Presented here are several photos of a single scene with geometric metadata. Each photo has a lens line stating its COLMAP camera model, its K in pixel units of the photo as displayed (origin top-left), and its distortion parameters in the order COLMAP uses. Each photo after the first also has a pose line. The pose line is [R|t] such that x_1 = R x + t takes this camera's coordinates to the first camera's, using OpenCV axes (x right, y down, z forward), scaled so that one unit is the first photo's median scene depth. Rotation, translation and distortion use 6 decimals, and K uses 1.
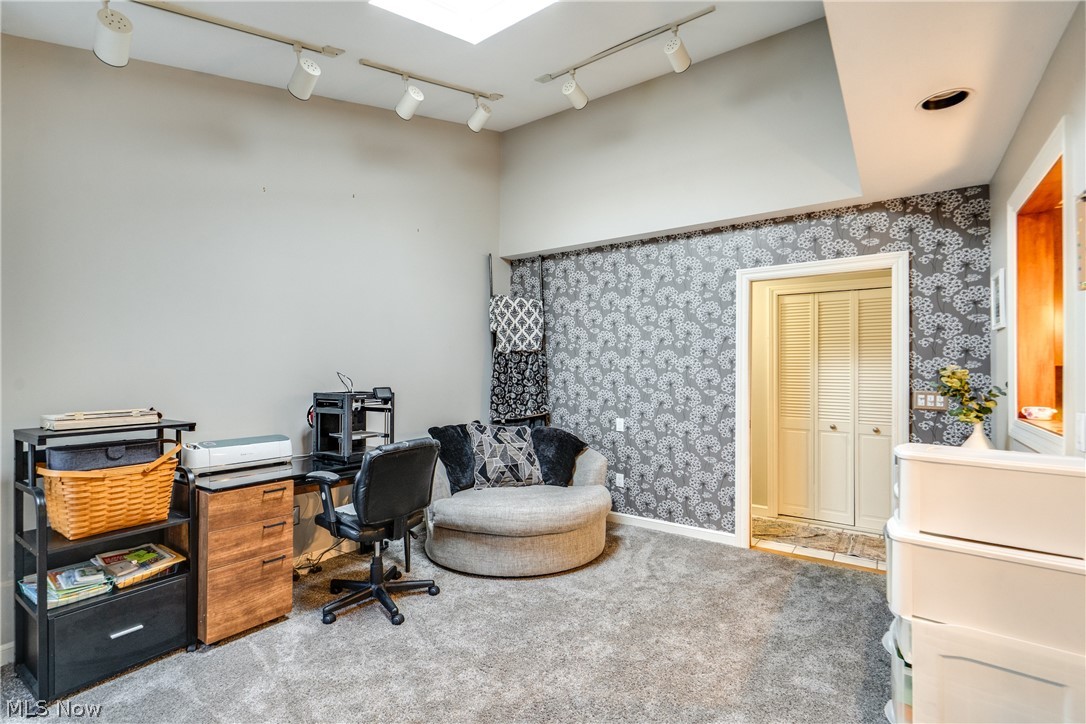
lens RADIAL K [[486.4, 0, 543.0], [0, 486.4, 362.0], [0, 0, 1]] dist [-0.002853, 0.000335]
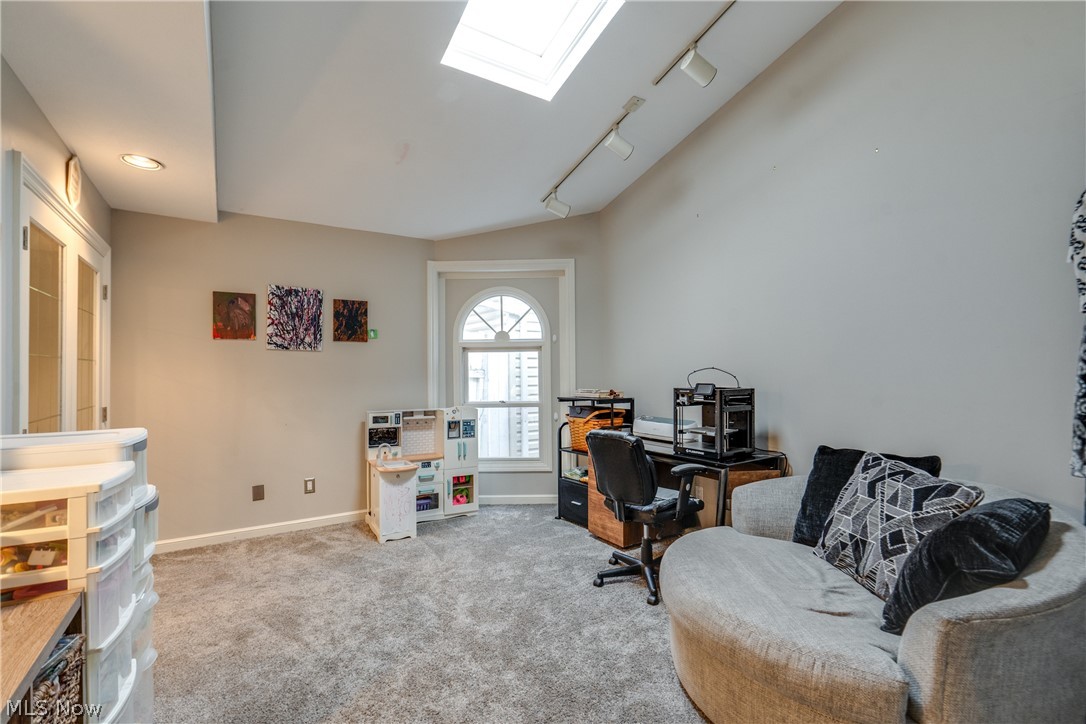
lens RADIAL K [[486.4, 0, 543.0], [0, 486.4, 362.0], [0, 0, 1]] dist [-0.002853, 0.000335]
pose [[-0.354564, -0.019913, -0.934820, 0.566692], [0.020365, 0.999372, -0.029013, 0.026582], [0.934810, -0.029324, -0.353936, 0.880963]]
